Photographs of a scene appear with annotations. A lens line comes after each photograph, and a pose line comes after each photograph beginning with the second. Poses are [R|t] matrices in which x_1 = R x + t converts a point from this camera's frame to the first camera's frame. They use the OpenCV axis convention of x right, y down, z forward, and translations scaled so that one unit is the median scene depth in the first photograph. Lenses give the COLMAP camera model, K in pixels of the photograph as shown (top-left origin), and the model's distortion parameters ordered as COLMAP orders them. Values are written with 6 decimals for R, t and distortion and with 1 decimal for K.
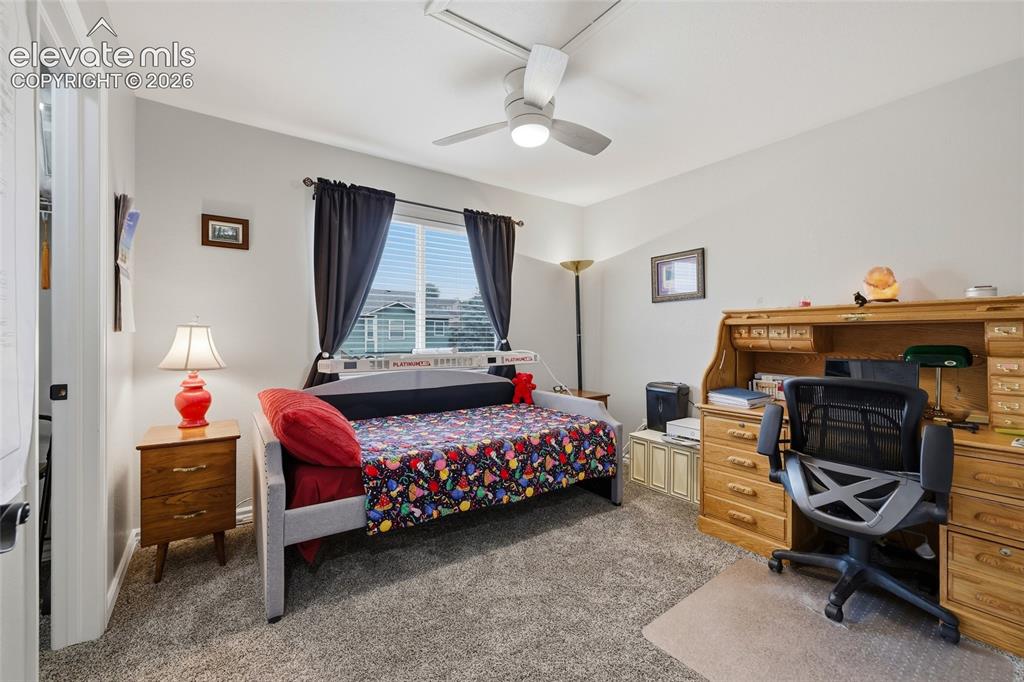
lens RADIAL K [[429.4, 0, 508.7], [0, 429.4, 337.6], [0, 0, 1]] dist [0.002524, -0.001038]
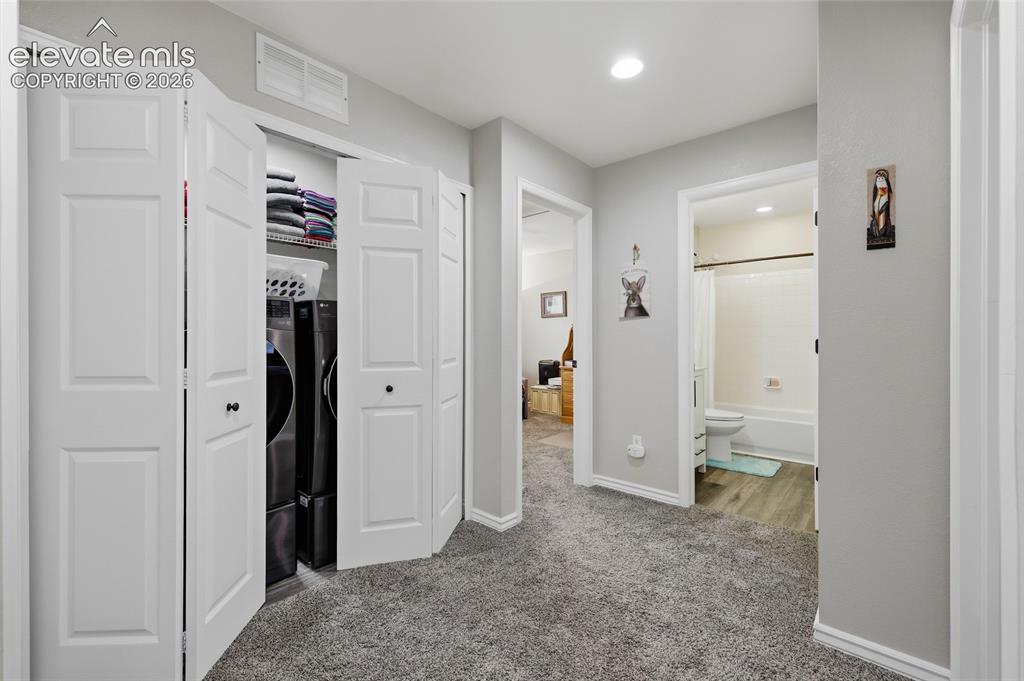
lens RADIAL K [[429.4, 0, 511.2], [0, 429.4, 339.2], [0, 0, 1]] dist [0.002524, -0.001038]
pose [[0.971705, -0.005790, 0.236127, -0.258792], [0.005724, 0.999983, 0.000968, 0.009027], [-0.236128, 0.000411, 0.971722, -0.861220]]
